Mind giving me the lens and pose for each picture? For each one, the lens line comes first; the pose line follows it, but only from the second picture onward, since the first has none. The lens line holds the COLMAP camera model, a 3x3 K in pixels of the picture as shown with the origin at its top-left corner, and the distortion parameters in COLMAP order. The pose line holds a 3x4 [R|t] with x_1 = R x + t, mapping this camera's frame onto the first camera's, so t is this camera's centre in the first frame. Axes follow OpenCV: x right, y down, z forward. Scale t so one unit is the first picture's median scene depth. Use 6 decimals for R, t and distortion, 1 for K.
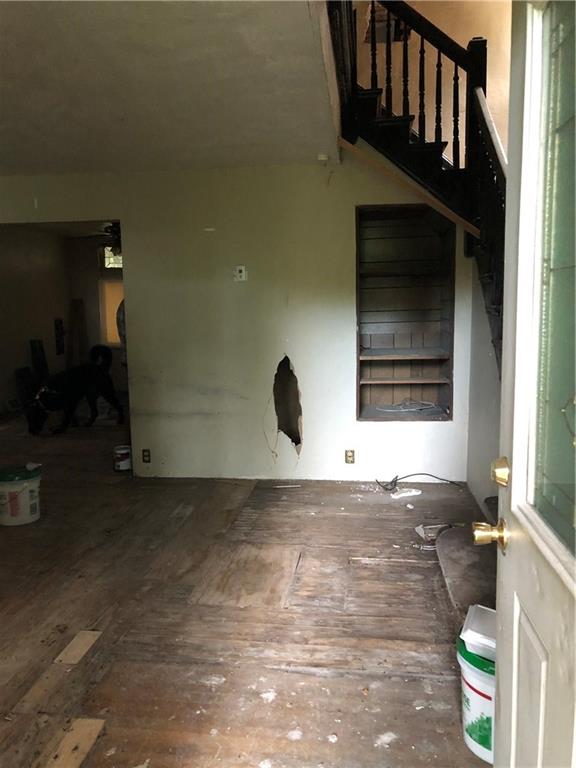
lens RADIAL K [[629.7, 0, 288.4], [0, 629.7, 379.7], [0, 0, 1]] dist [0.028309, -0.001753]
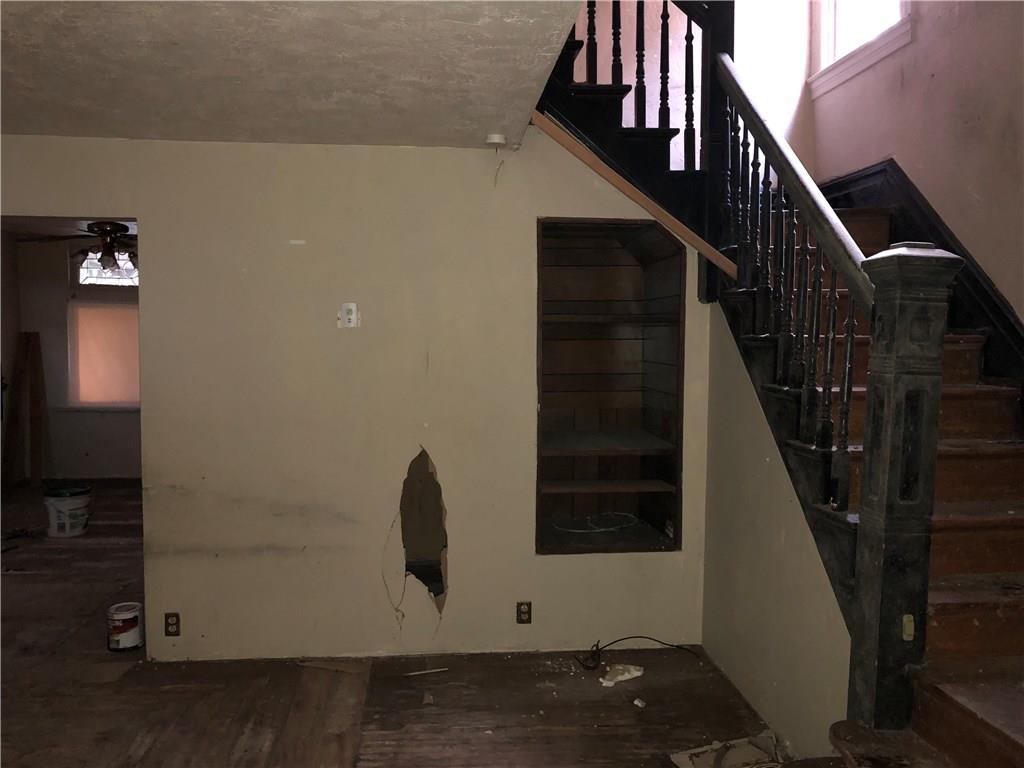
lens RADIAL K [[839.4, 0, 512.8], [0, 839.4, 379.4], [0, 0, 1]] dist [0.009746, -0.001269]
pose [[0.976761, 0.010723, 0.214062, -0.095056], [0.003029, 0.997957, -0.063811, -0.055694], [-0.214309, 0.062977, 0.974734, 0.185929]]
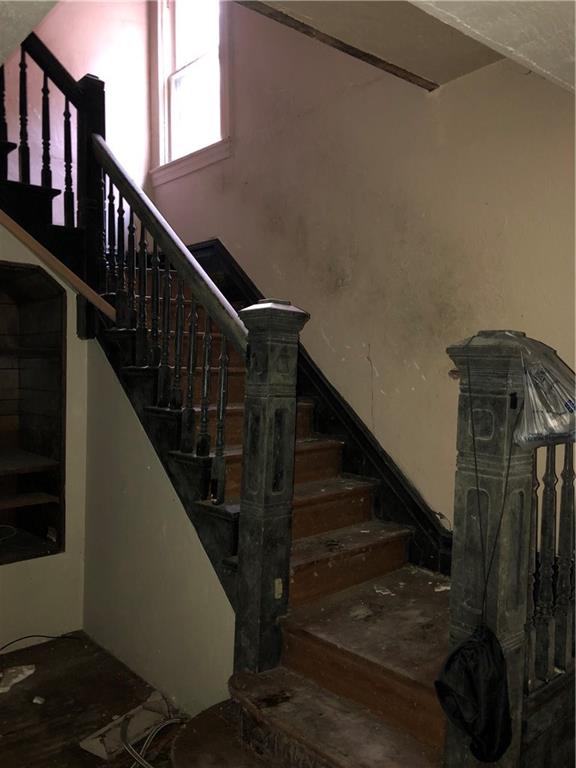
lens RADIAL K [[629.7, 0, 288.4], [0, 629.7, 379.7], [0, 0, 1]] dist [0.028309, -0.001753]
pose [[0.669370, 0.011762, 0.742837, -0.123968], [0.063545, 0.995304, -0.073020, -0.066698], [-0.740207, 0.096081, 0.665479, 0.281367]]
